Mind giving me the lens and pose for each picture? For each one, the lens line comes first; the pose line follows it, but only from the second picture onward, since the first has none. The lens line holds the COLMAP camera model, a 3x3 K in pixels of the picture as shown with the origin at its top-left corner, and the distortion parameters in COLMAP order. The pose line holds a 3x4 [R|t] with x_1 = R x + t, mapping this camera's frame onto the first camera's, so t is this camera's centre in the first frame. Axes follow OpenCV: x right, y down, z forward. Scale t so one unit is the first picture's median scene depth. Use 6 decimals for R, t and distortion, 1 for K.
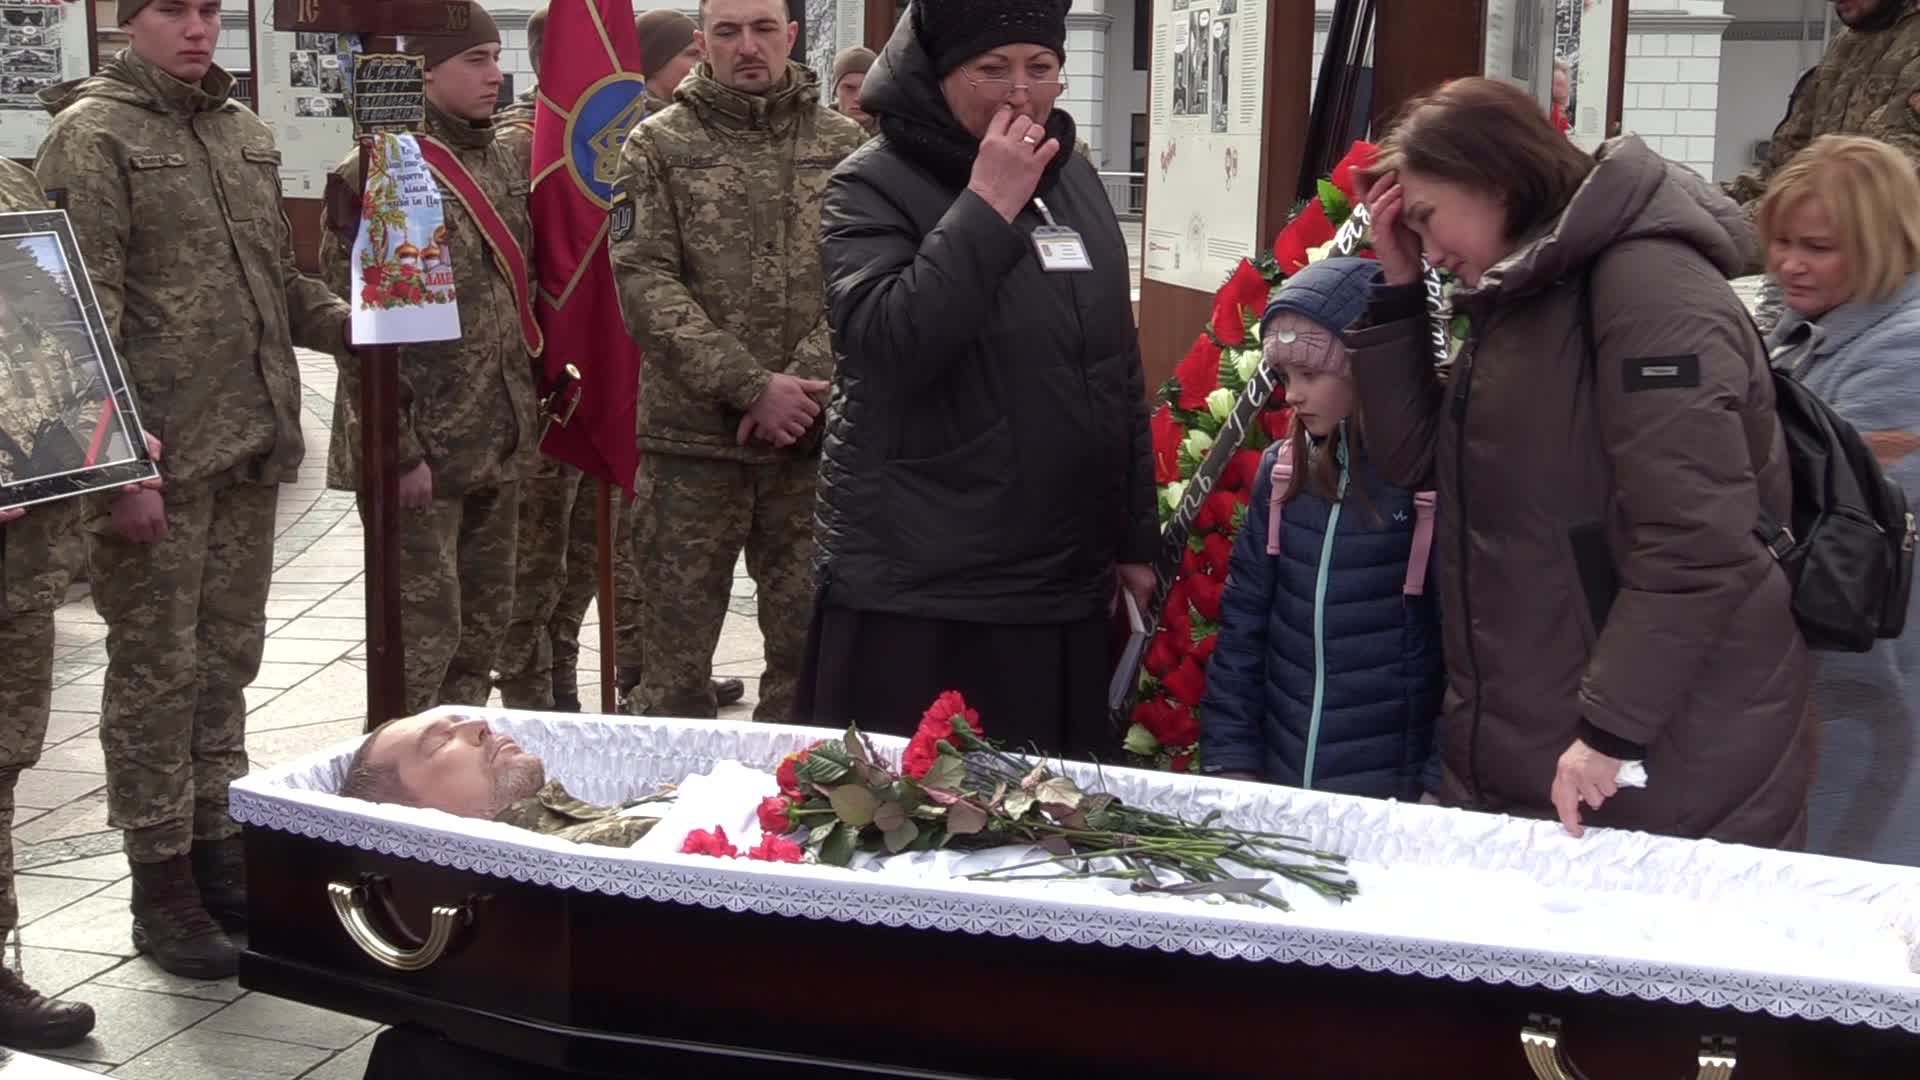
lens RADIAL K [[2517.0, 0, 960.0], [0, 2517.0, 540.0], [0, 0, 1]] dist [-0.041003, -0.024979]
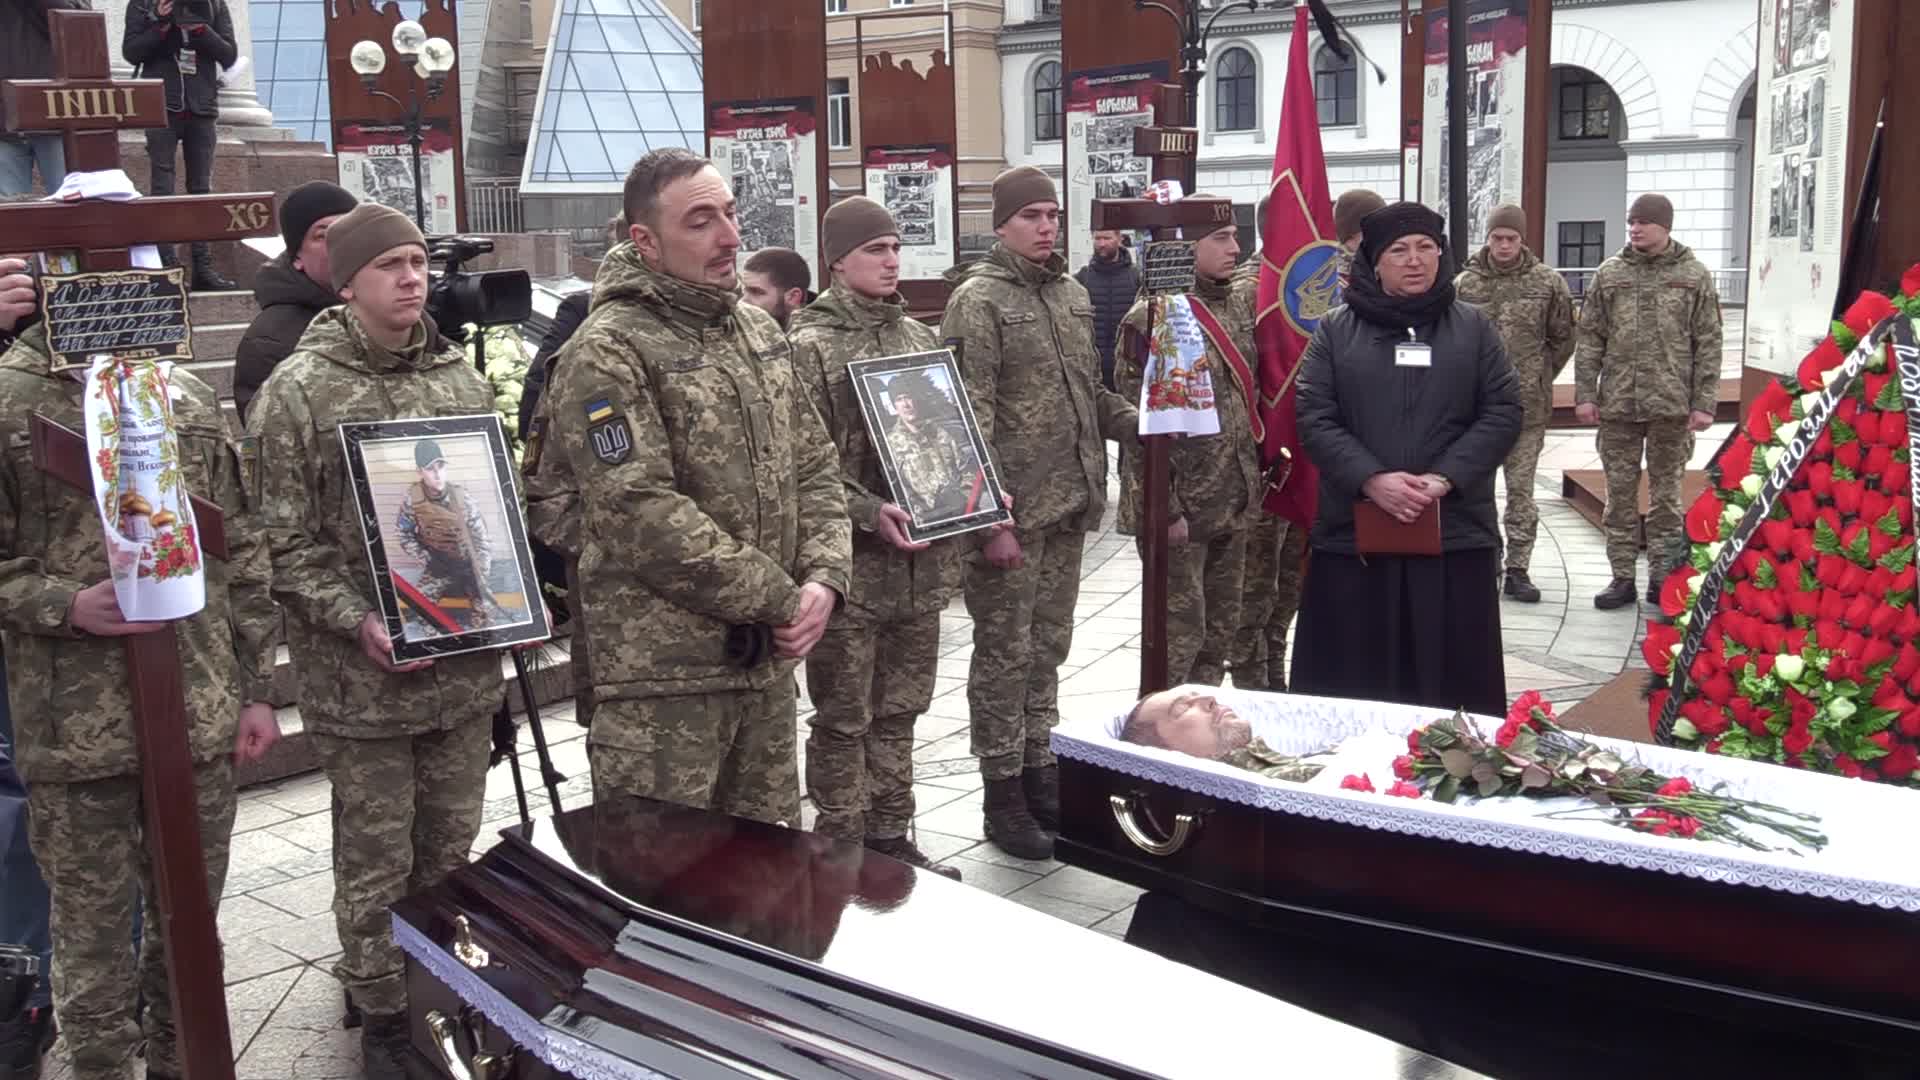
lens RADIAL K [[2050.3, 0, 960.0], [0, 2050.3, 540.0], [0, 0, 1]] dist [-0.078919, -0.007954]
pose [[0.948581, 0.020035, -0.315901, 0.048407], [-0.021126, 0.999777, -0.000029, -0.017152], [0.315830, 0.006702, 0.948792, -0.200939]]
